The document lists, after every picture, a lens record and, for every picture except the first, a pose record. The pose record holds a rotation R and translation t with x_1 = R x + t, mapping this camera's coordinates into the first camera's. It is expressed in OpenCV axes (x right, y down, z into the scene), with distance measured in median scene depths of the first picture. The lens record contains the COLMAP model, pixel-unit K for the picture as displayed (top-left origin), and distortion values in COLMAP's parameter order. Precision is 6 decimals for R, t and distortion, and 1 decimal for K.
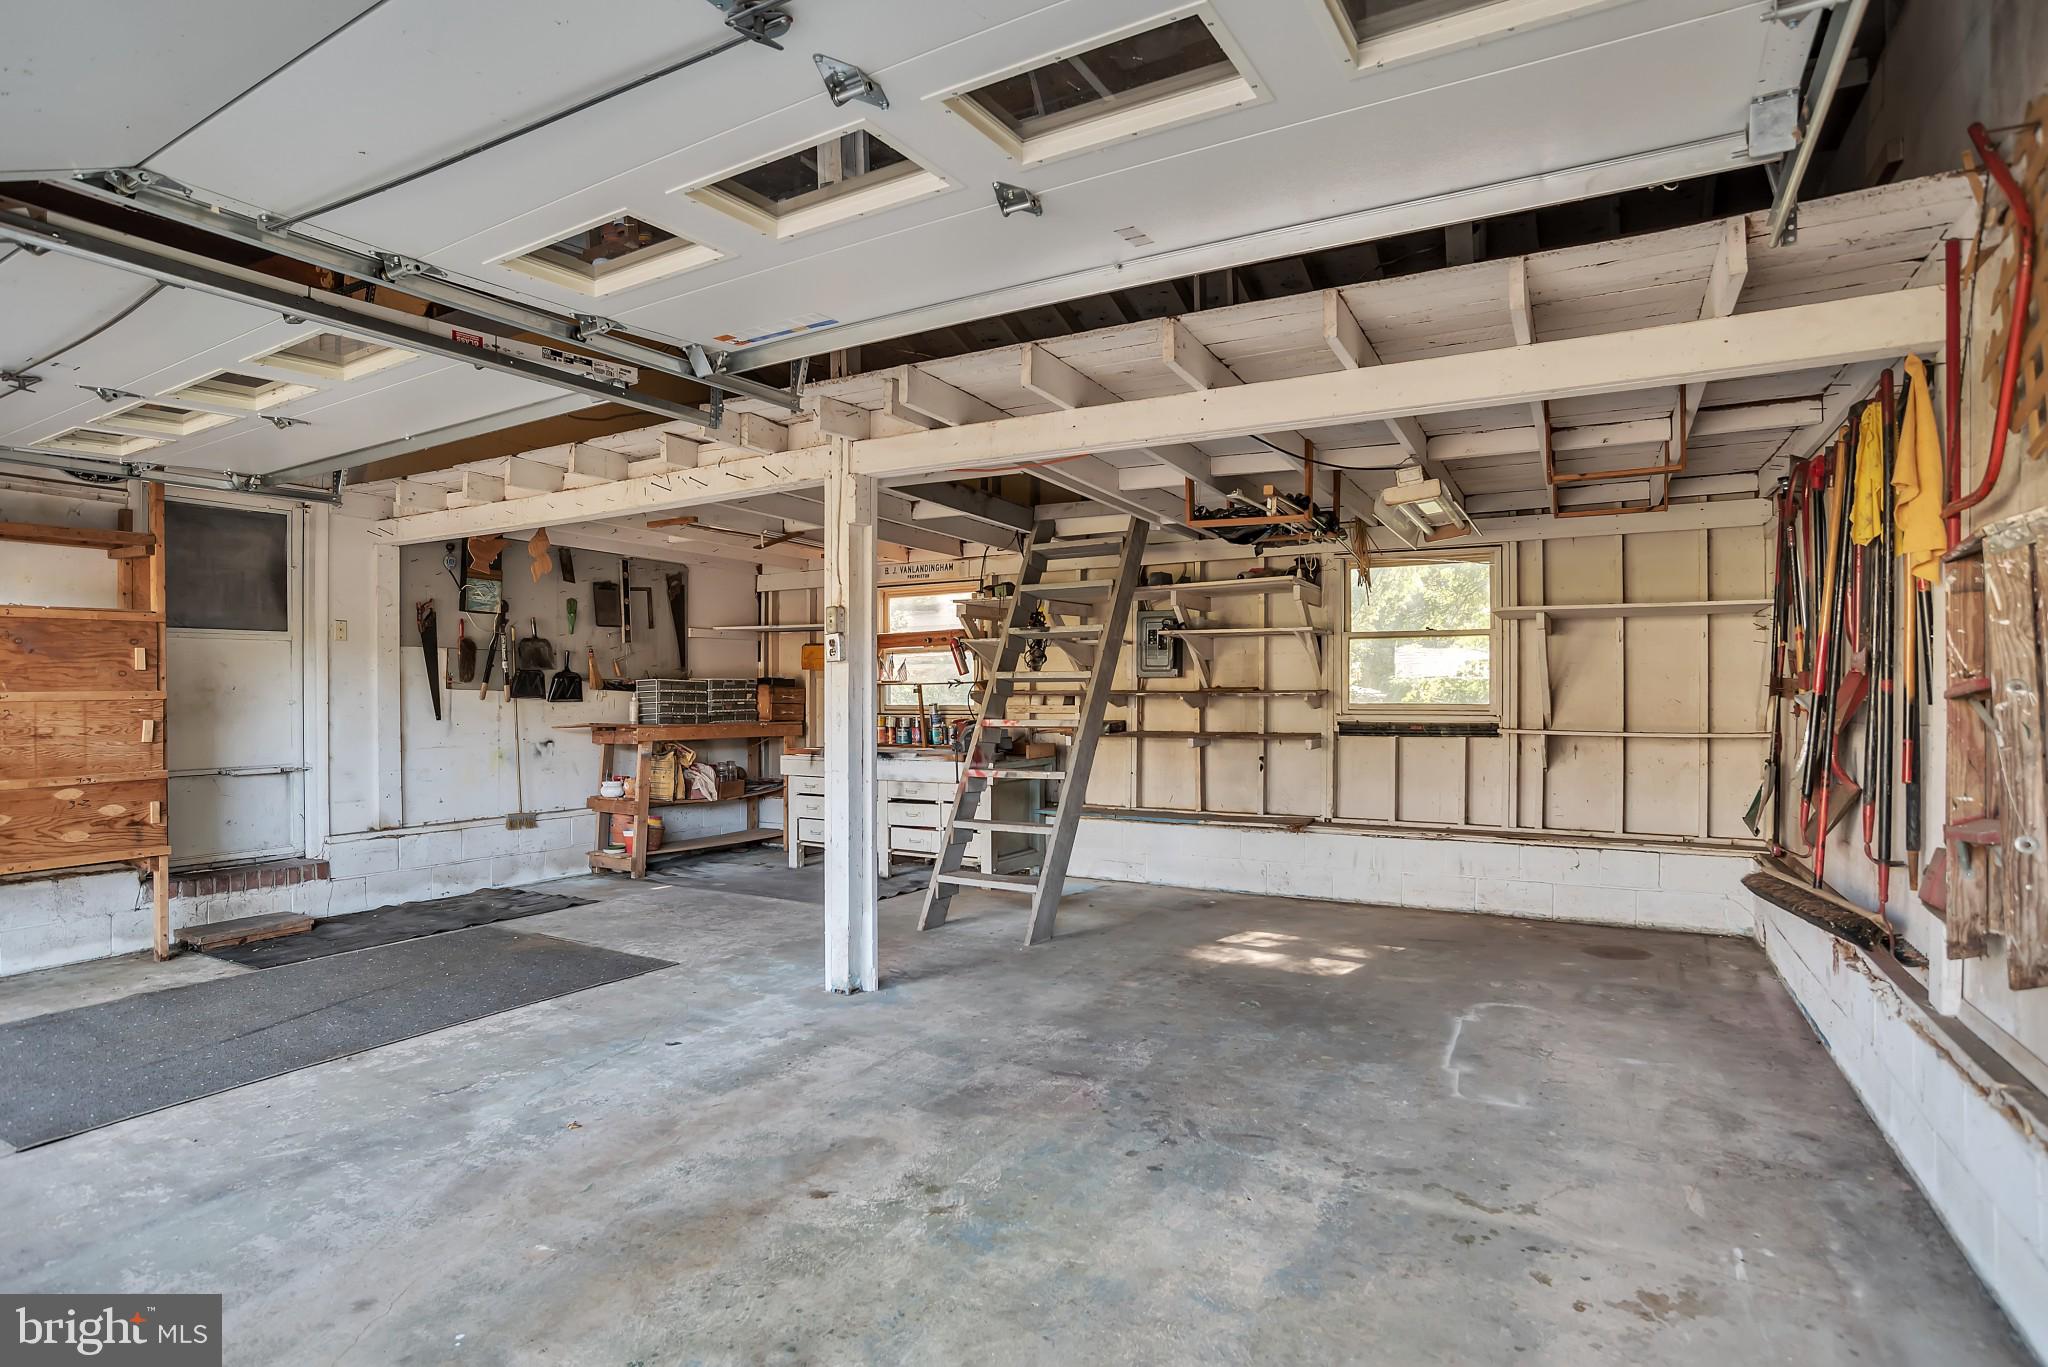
lens RADIAL K [[1057.7, 0, 1018.2], [0, 1057.7, 686.7], [0, 0, 1]] dist [-0.095972, 0.043915]
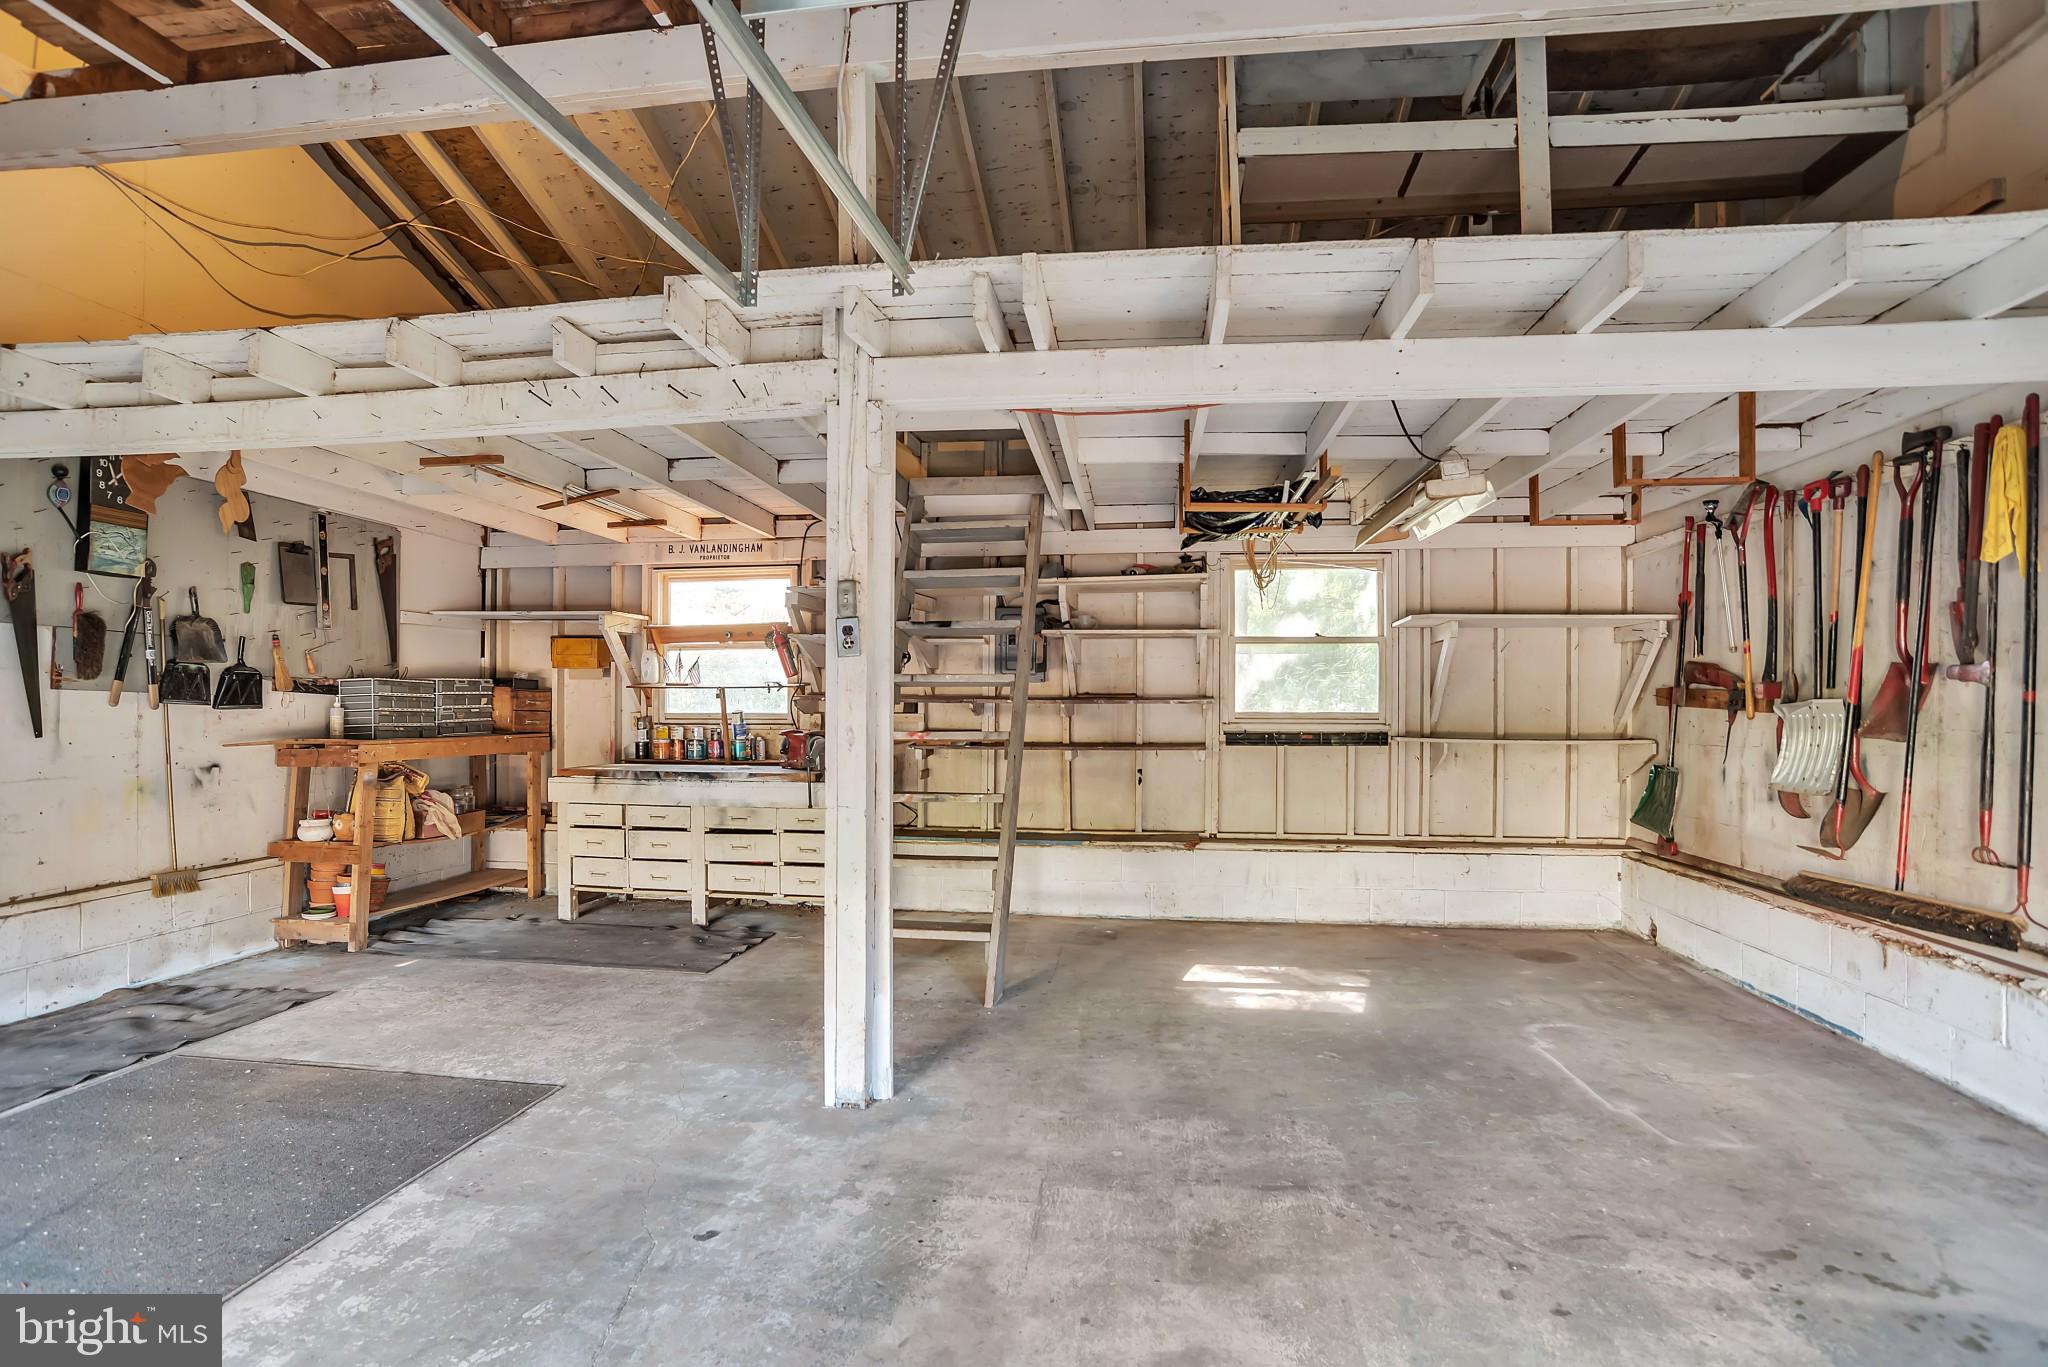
lens RADIAL K [[1057.7, 0, 1018.2], [0, 1057.7, 686.7], [0, 0, 1]] dist [-0.095972, 0.043915]
pose [[0.929357, 0.008637, 0.369081, -0.226386], [-0.006657, 0.999956, -0.006638, 0.000940], [-0.369122, 0.003712, 0.929374, 0.188586]]
